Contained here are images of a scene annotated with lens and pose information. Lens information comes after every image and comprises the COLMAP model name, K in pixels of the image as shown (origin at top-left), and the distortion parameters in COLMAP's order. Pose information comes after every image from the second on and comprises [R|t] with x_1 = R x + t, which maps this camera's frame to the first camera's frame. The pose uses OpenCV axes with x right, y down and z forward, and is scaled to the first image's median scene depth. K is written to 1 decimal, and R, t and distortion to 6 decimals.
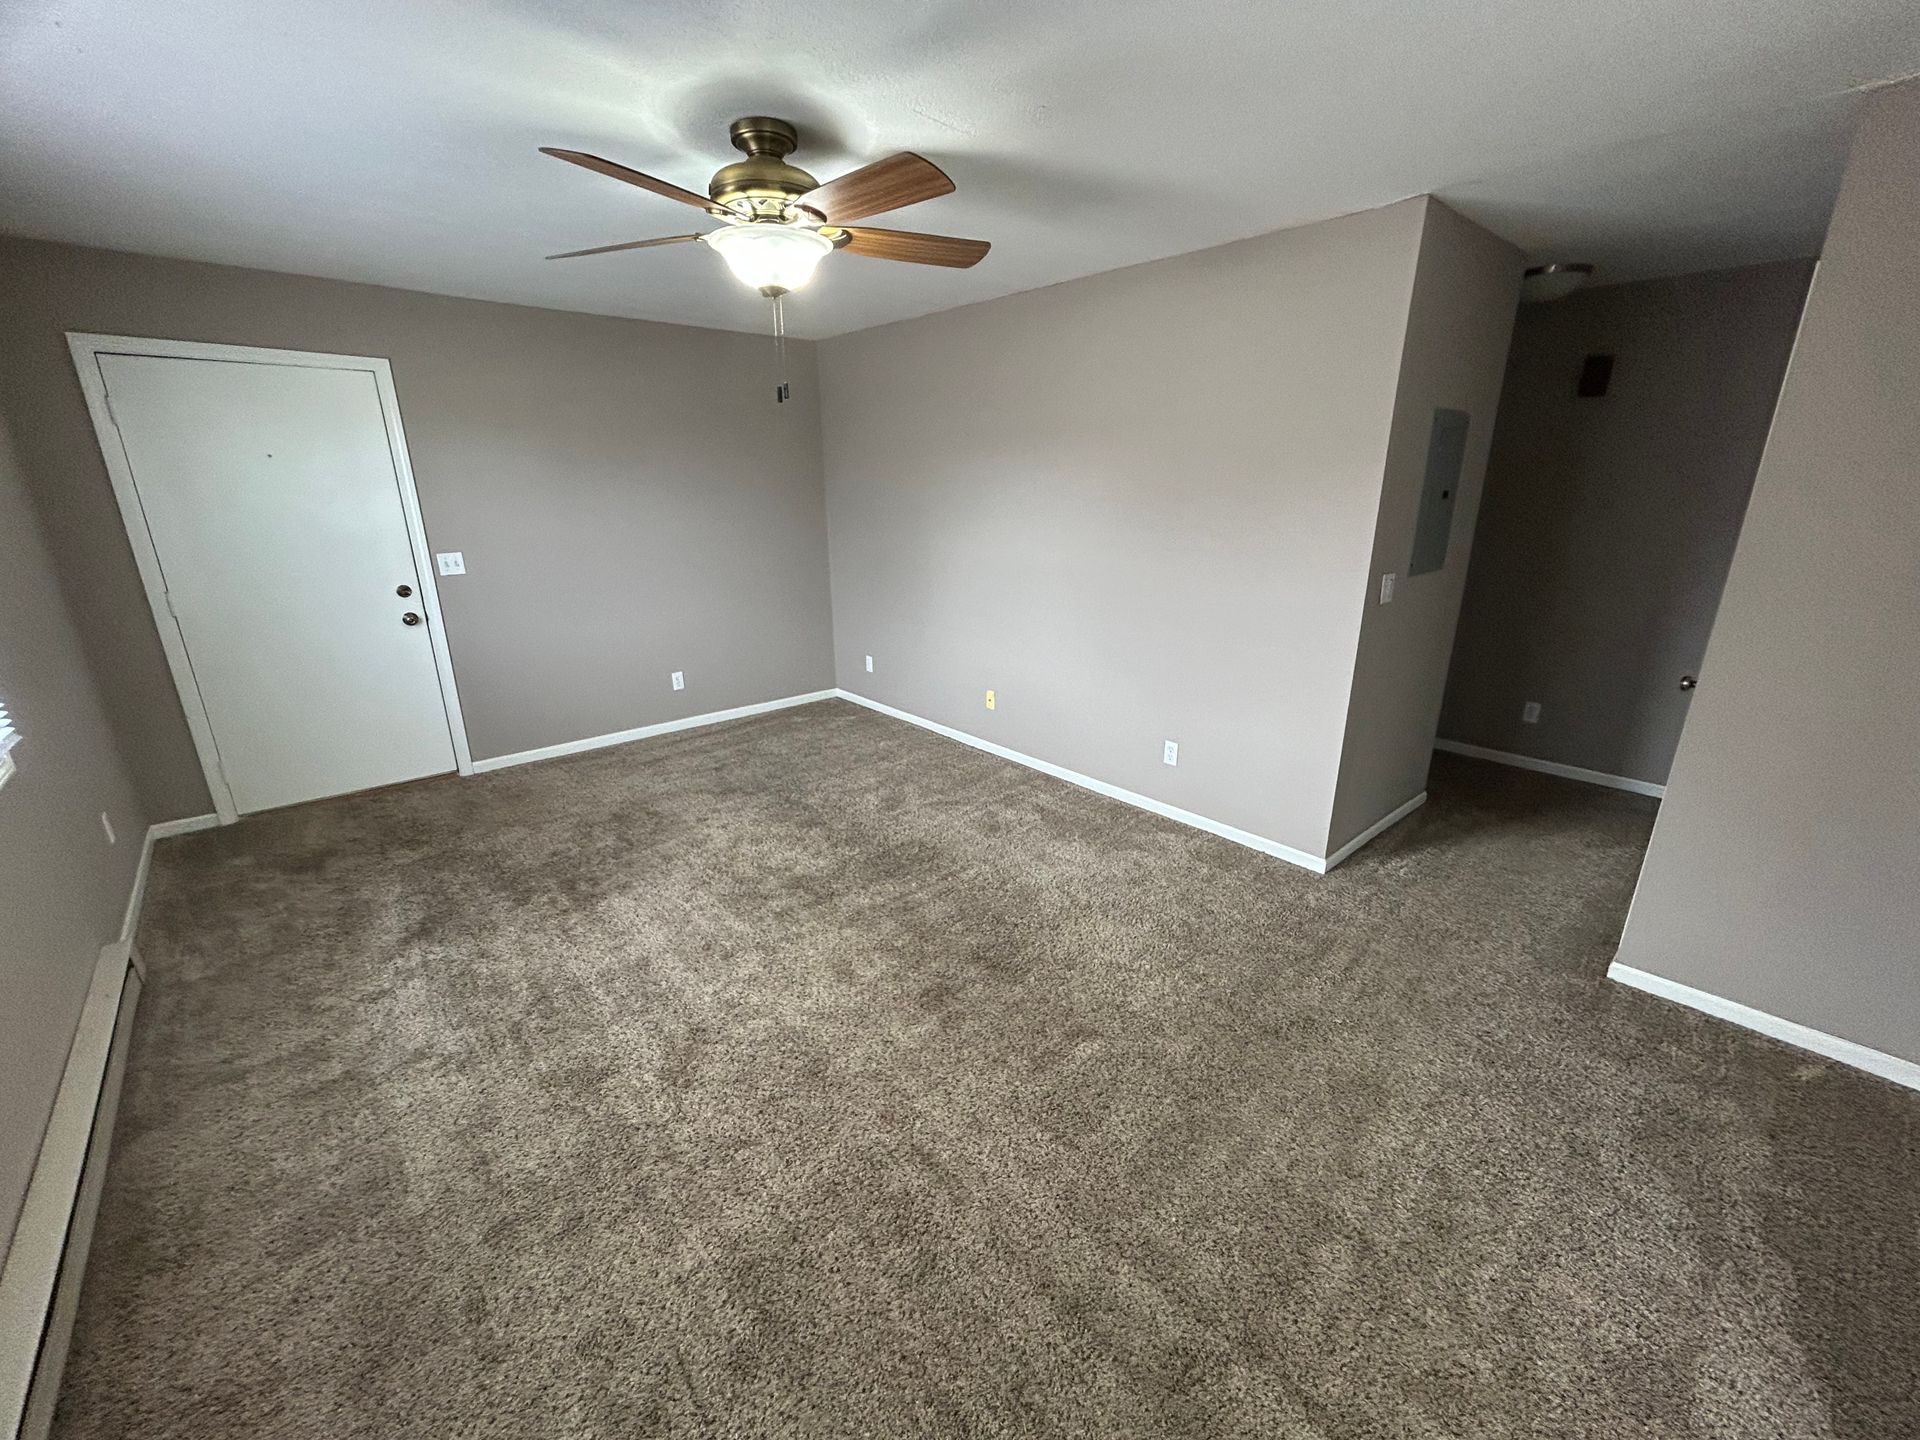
lens RADIAL K [[776.2, 0, 951.5], [0, 776.2, 719.9], [0, 0, 1]] dist [0.002452, -0.000074]
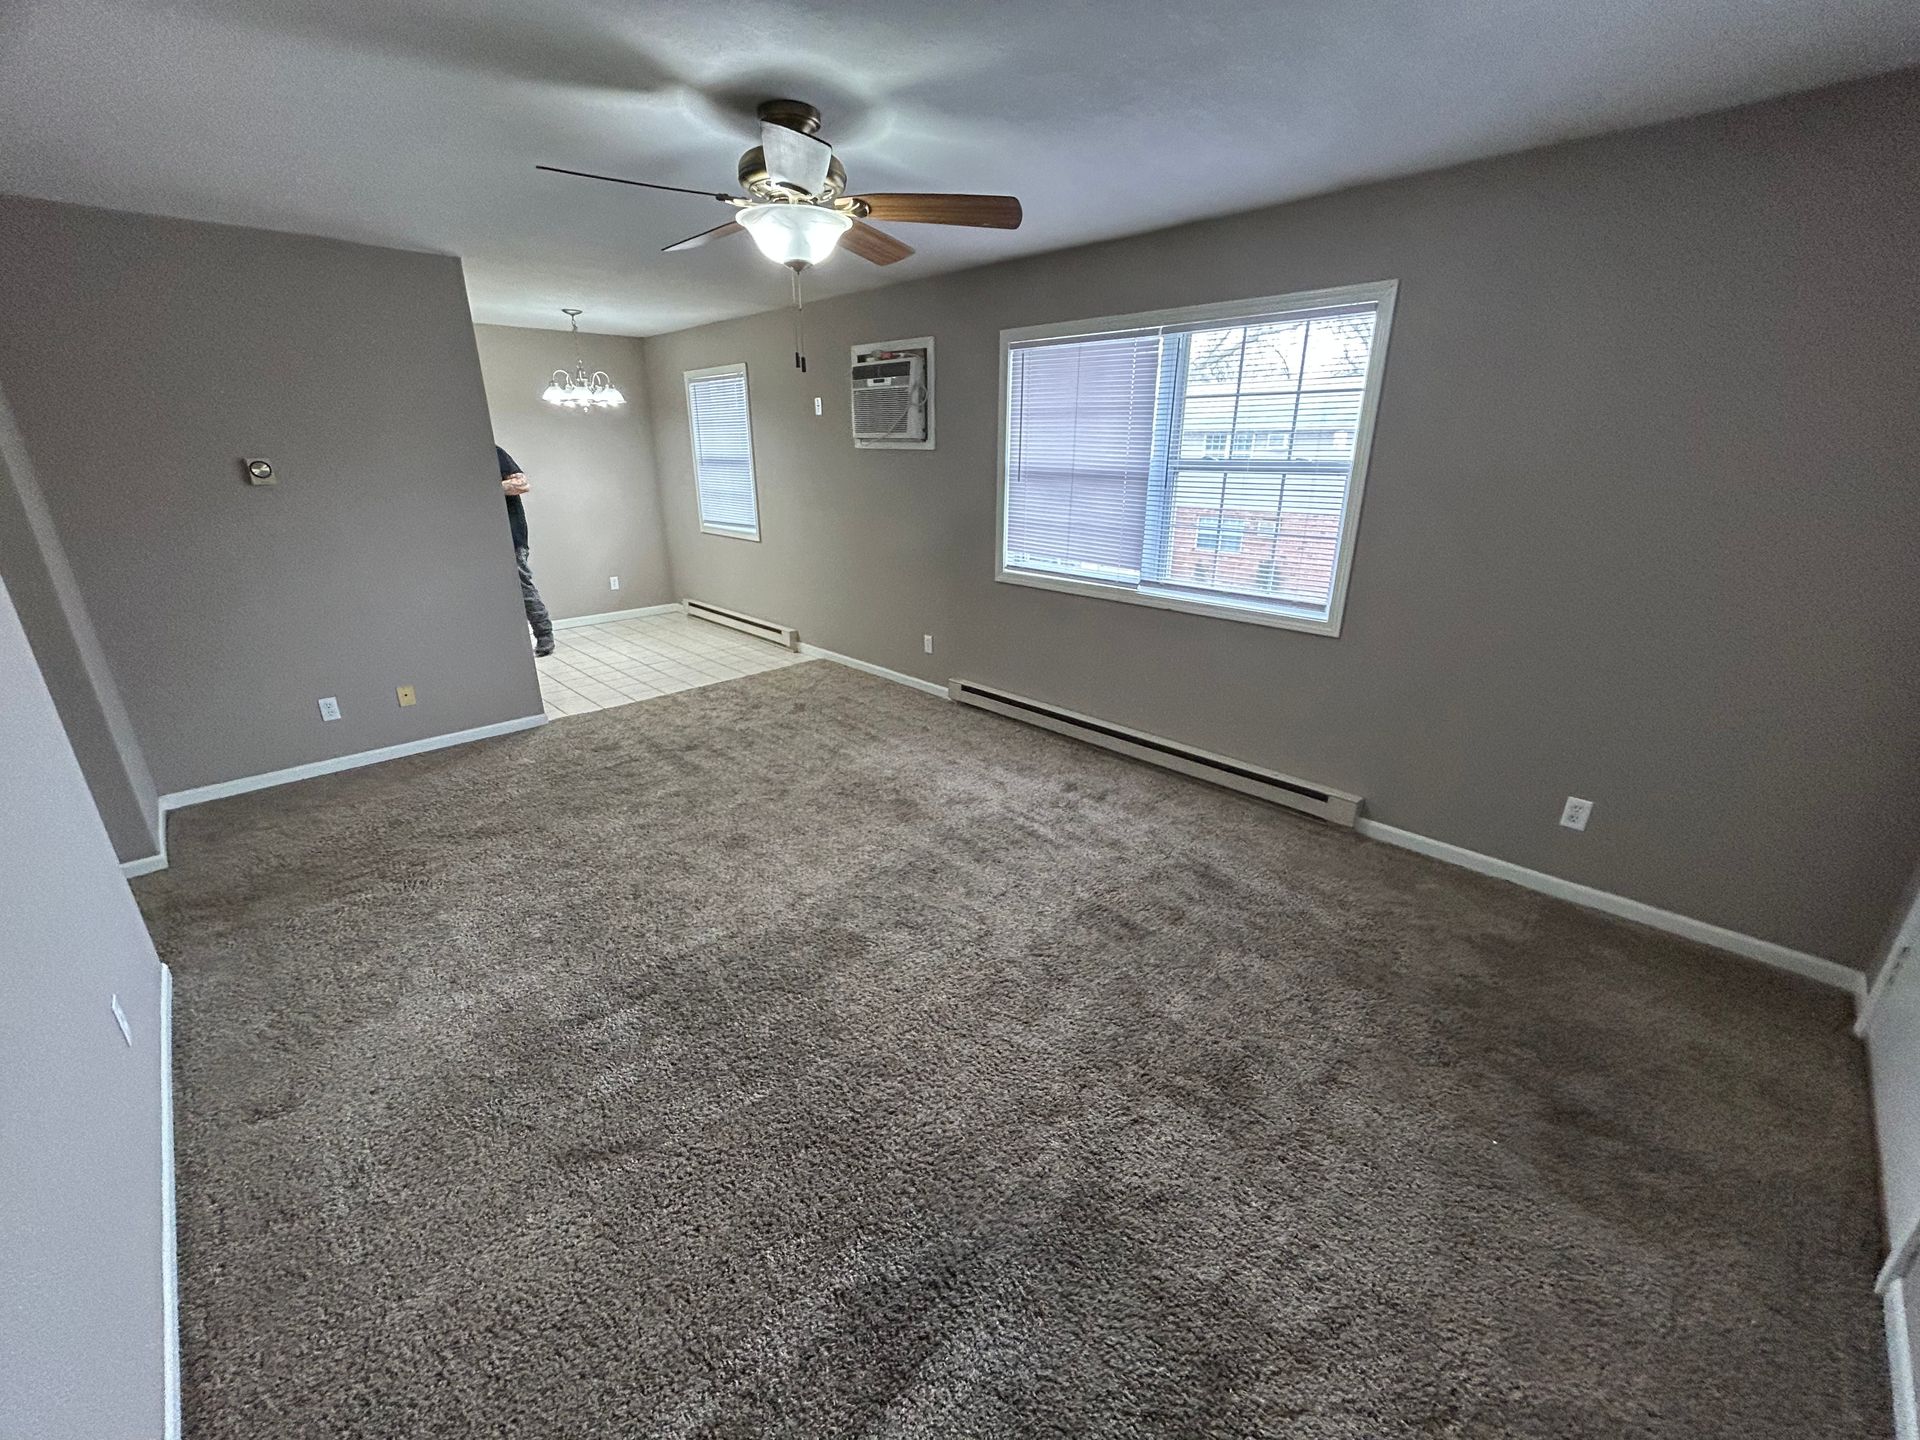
lens RADIAL K [[776.2, 0, 951.5], [0, 776.2, 719.9], [0, 0, 1]] dist [0.002452, -0.000074]
pose [[-0.998700, 0.021823, -0.046057, -0.374595], [-0.010518, 0.795979, 0.605233, -0.703660], [0.049869, 0.604931, -0.794715, 2.249651]]
